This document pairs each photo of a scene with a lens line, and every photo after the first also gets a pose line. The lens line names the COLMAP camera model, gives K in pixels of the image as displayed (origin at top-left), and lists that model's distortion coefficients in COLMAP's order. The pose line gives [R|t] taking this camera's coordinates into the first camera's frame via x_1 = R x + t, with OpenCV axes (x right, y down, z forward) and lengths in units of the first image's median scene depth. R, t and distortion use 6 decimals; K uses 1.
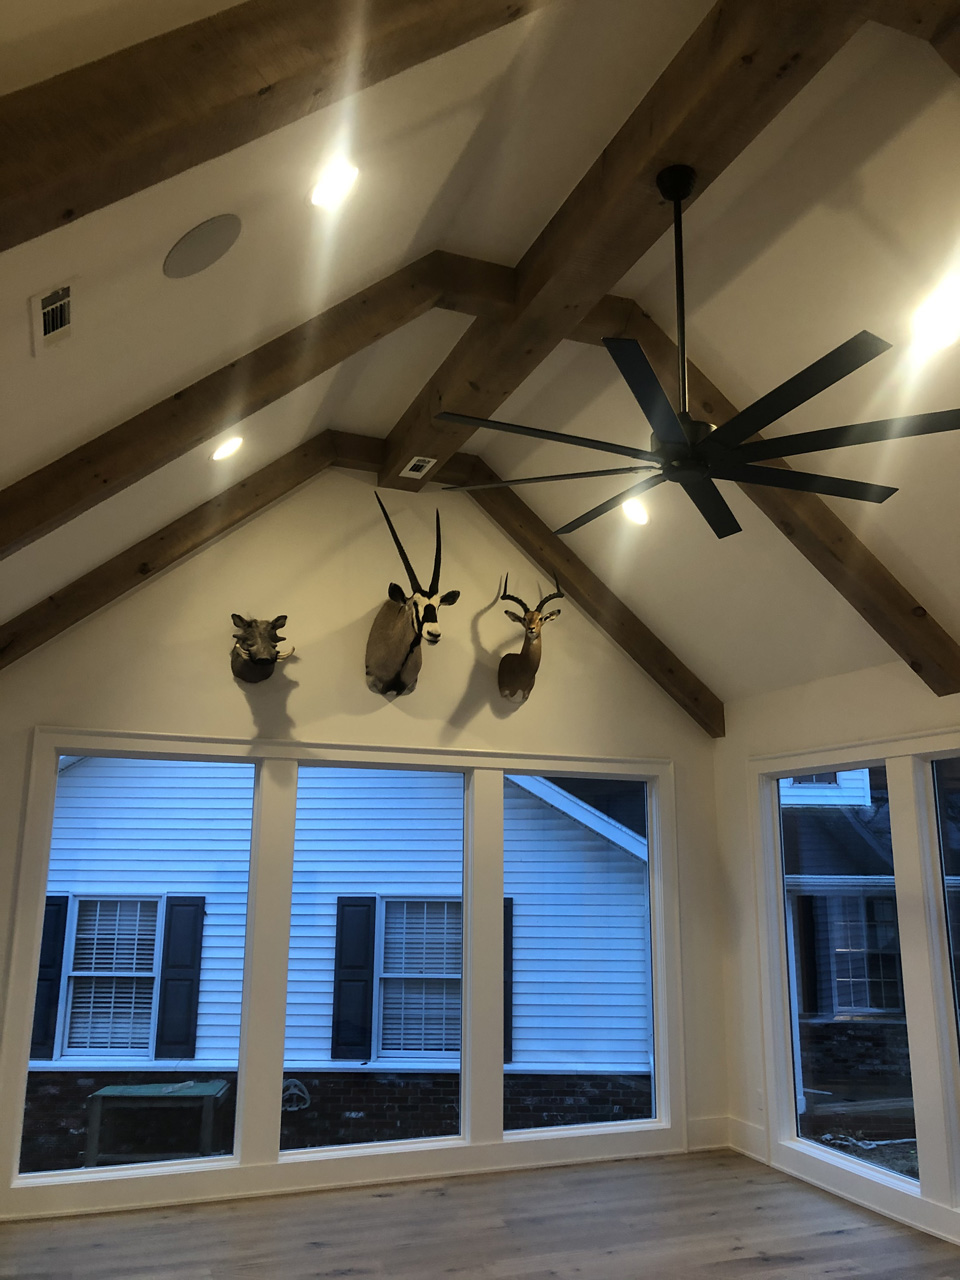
lens RADIAL K [[1057.6, 0, 484.0], [0, 1057.6, 636.8], [0, 0, 1]] dist [0.024248, 0.000009]
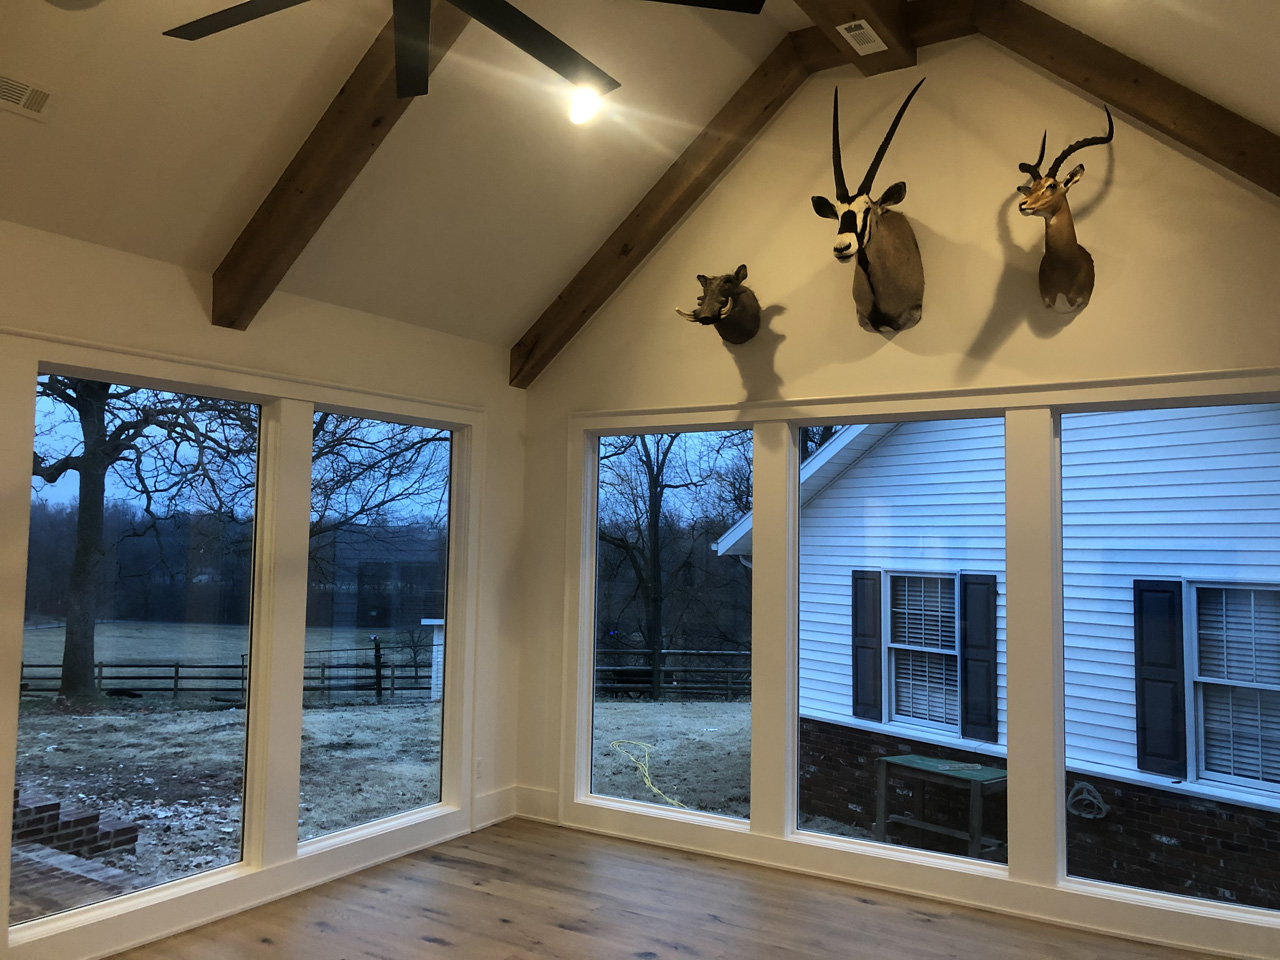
lens RADIAL K [[1057.6, 0, 639.6], [0, 1057.6, 476.9], [0, 0, 1]] dist [0.024248, 0.000009]
pose [[0.588339, -0.053593, -0.806837, 0.317317], [0.165241, 0.984714, 0.055084, 0.062141], [0.791551, -0.165731, 0.588201, 0.241326]]
